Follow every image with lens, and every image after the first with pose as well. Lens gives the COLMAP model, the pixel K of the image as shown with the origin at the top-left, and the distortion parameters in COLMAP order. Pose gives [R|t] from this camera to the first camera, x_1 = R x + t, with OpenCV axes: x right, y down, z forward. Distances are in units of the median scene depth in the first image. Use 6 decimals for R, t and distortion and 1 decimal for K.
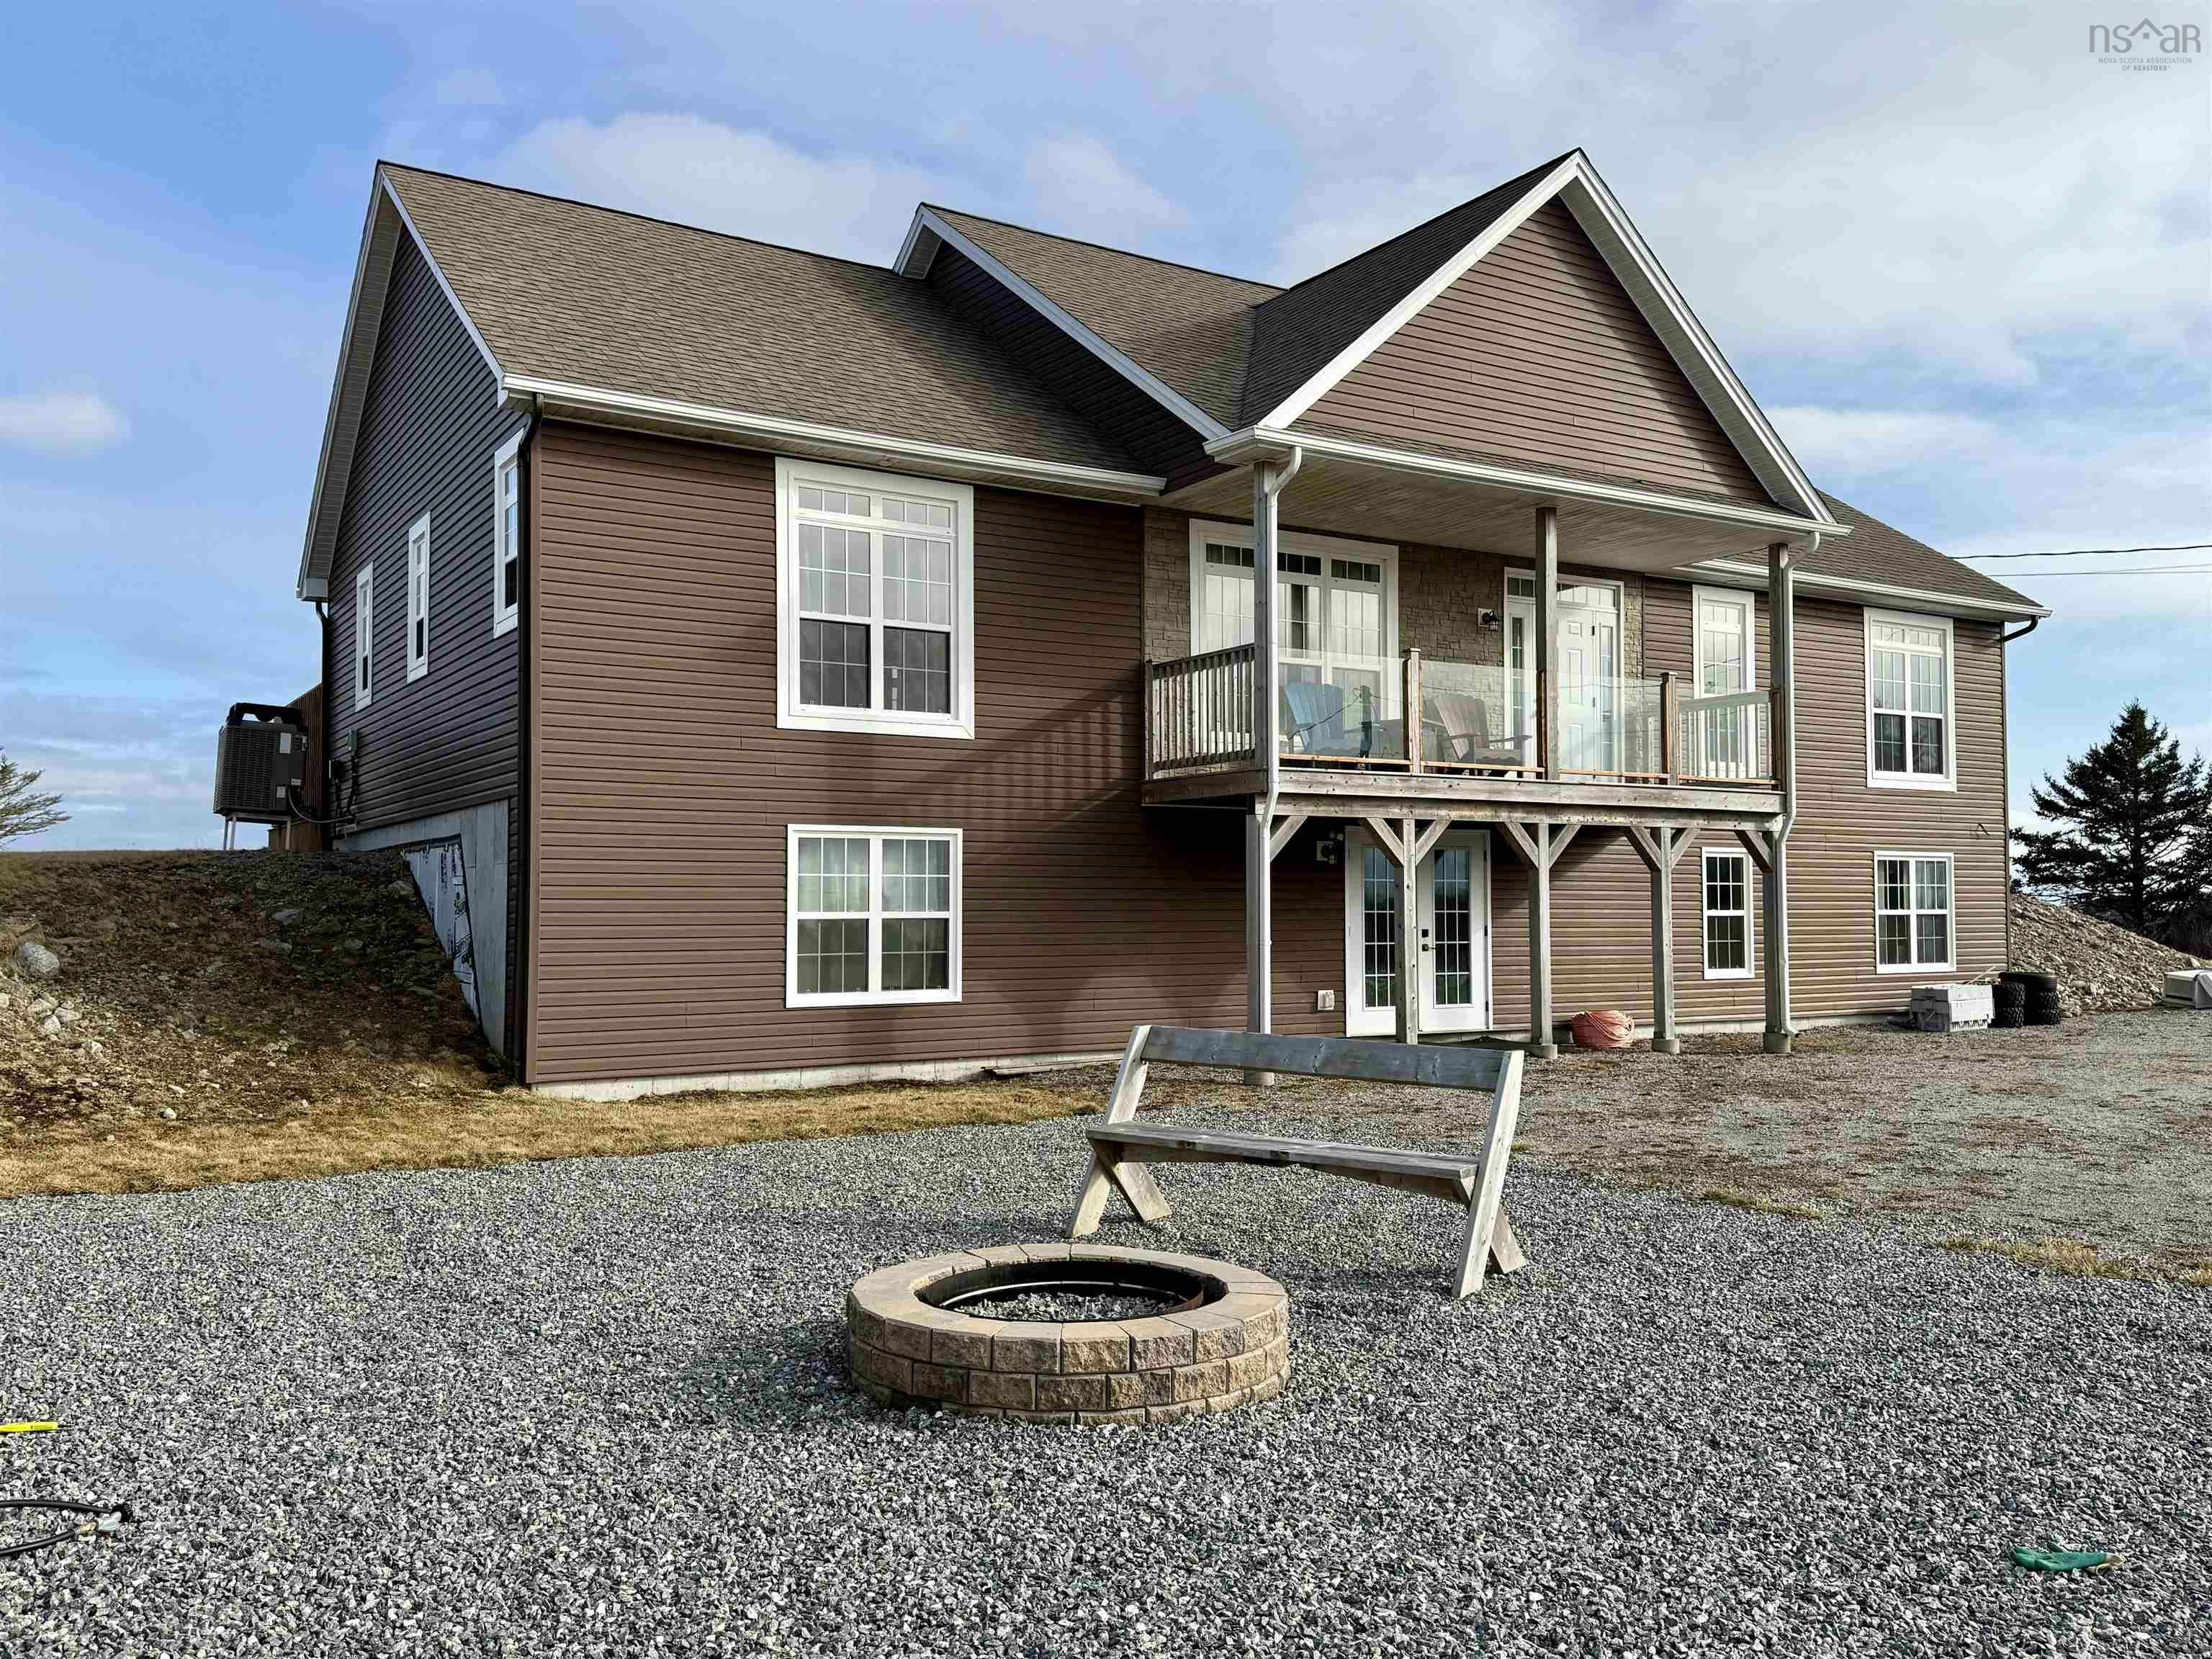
lens RADIAL K [[1757.6, 0, 1106.0], [0, 1757.6, 829.5], [0, 0, 1]] dist [0.083319, -0.002752]
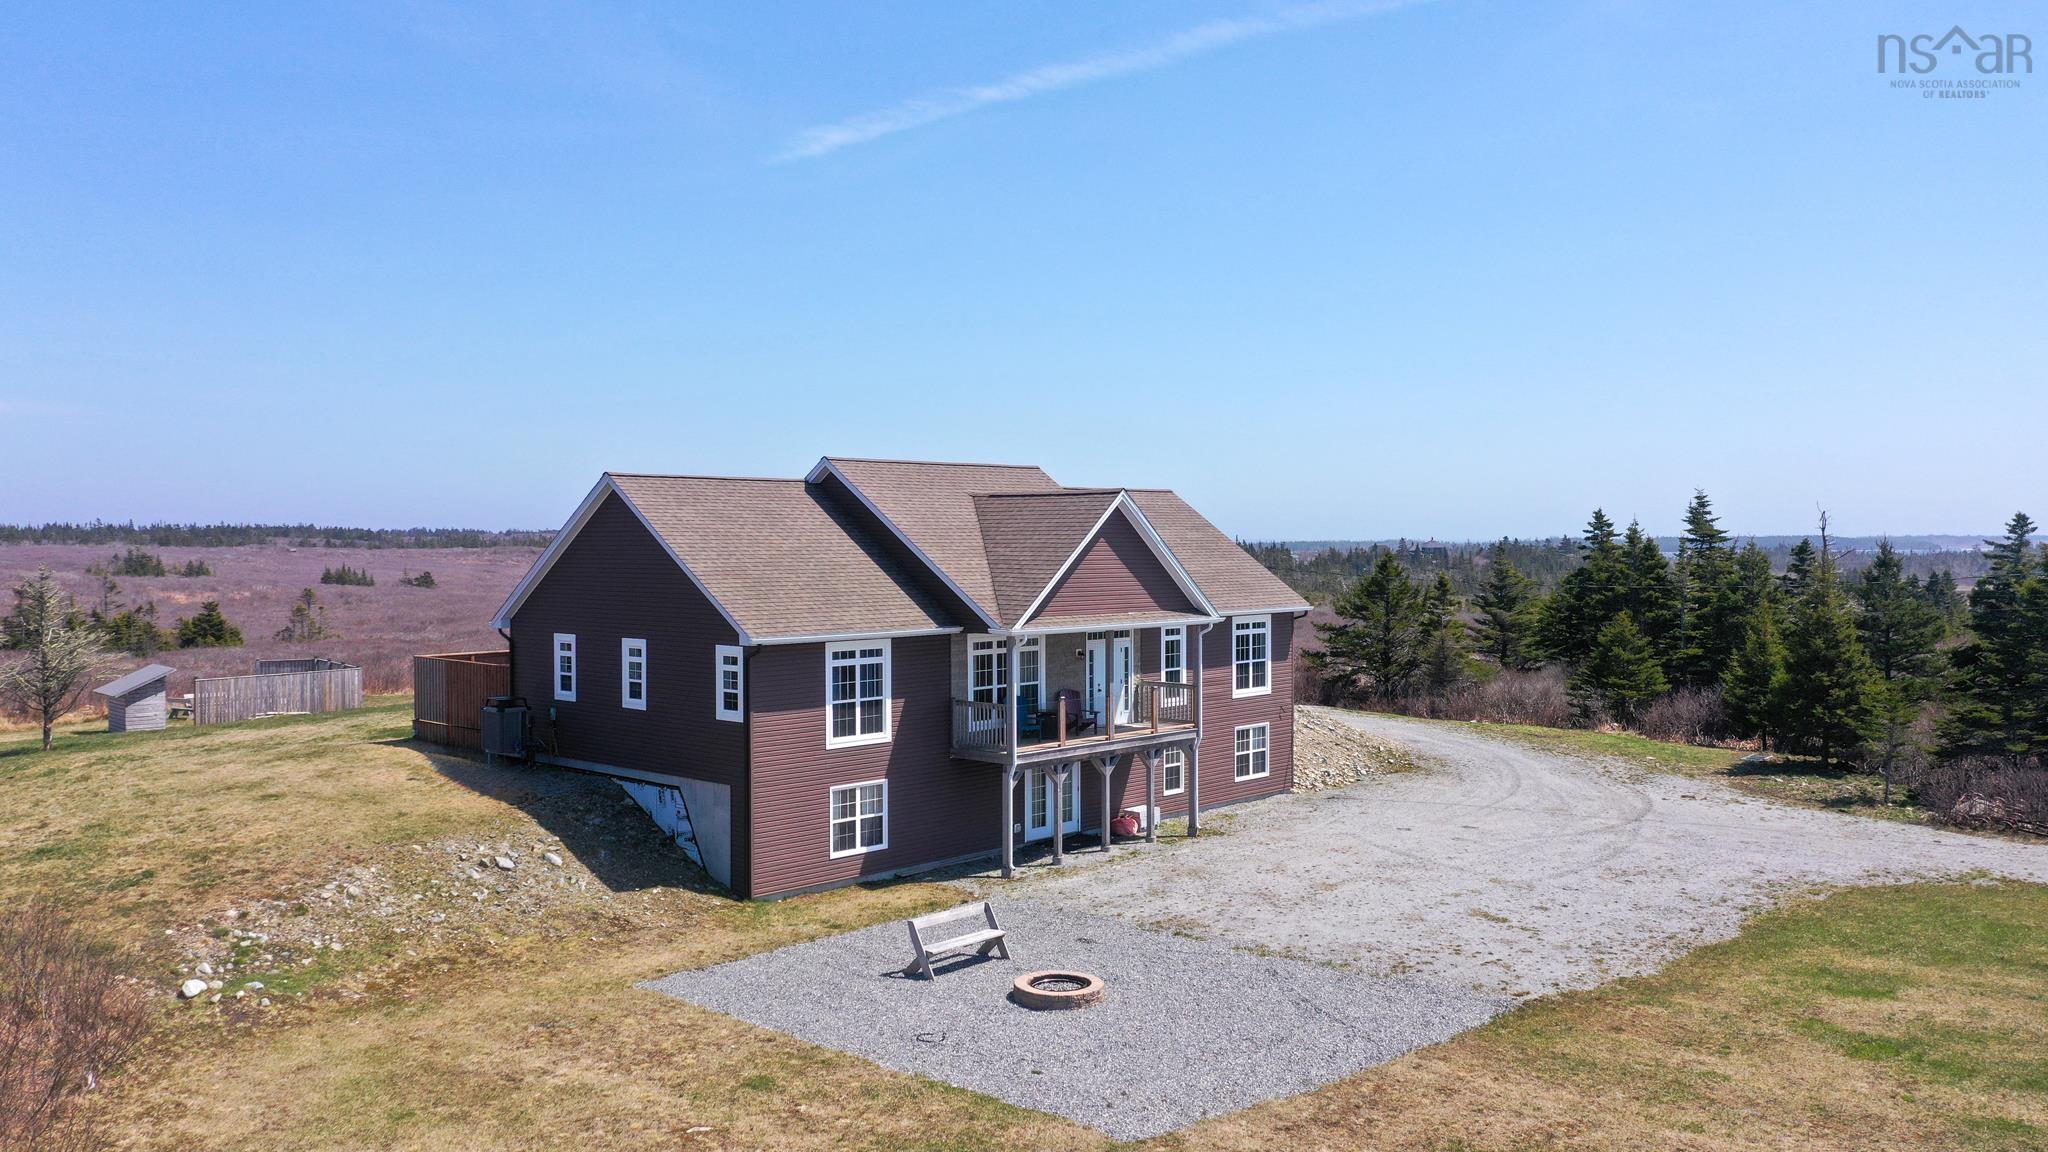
lens RADIAL K [[1629.5, 0, 1024.0], [0, 1629.5, 576.0], [0, 0, 1]] dist [0.245998, 0.000039]
pose [[0.966749, -0.009742, 0.255541, -0.474574], [-0.006863, 0.997926, 0.064008, -0.426487], [-0.255634, -0.063633, 0.964677, -1.233209]]
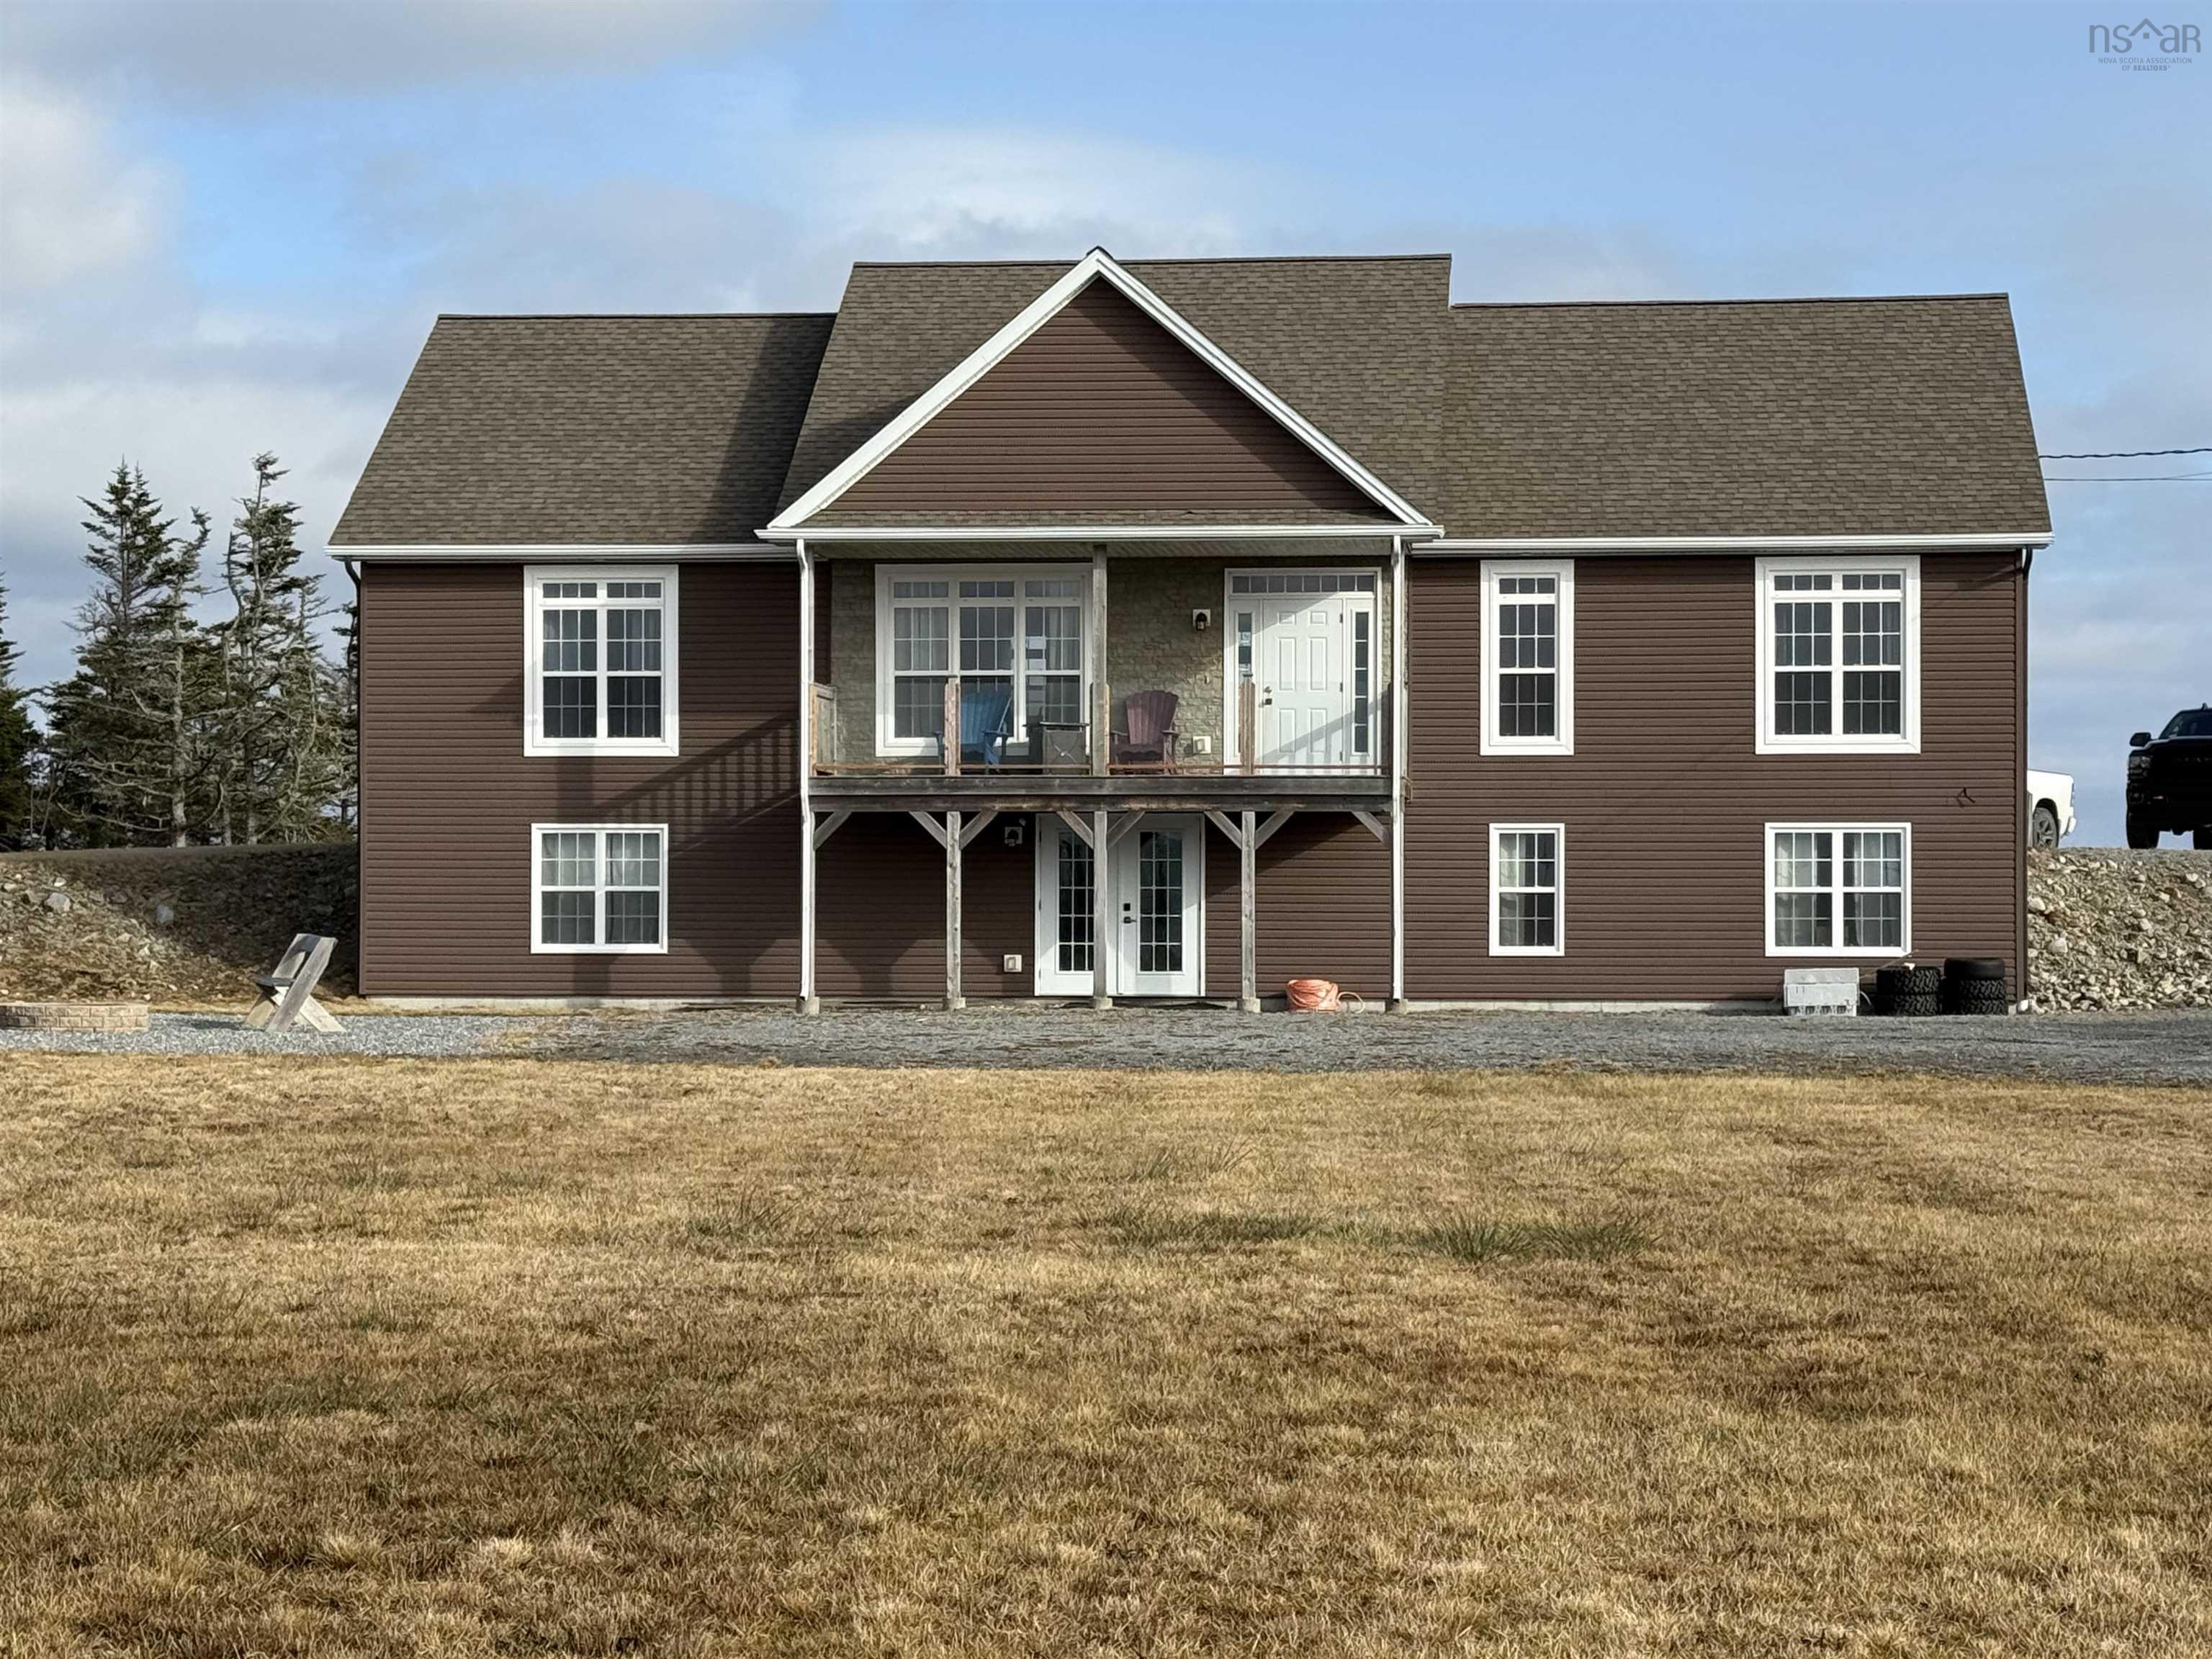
lens RADIAL K [[4395.1, 0, 1106.0], [0, 4395.1, 829.5], [0, 0, 1]] dist [0.002737, 0.098197]
pose [[0.793834, -0.011300, -0.608030, 2.169680], [0.023574, 0.999648, 0.012199, -0.028592], [0.607678, -0.024017, 0.793821, -1.417686]]
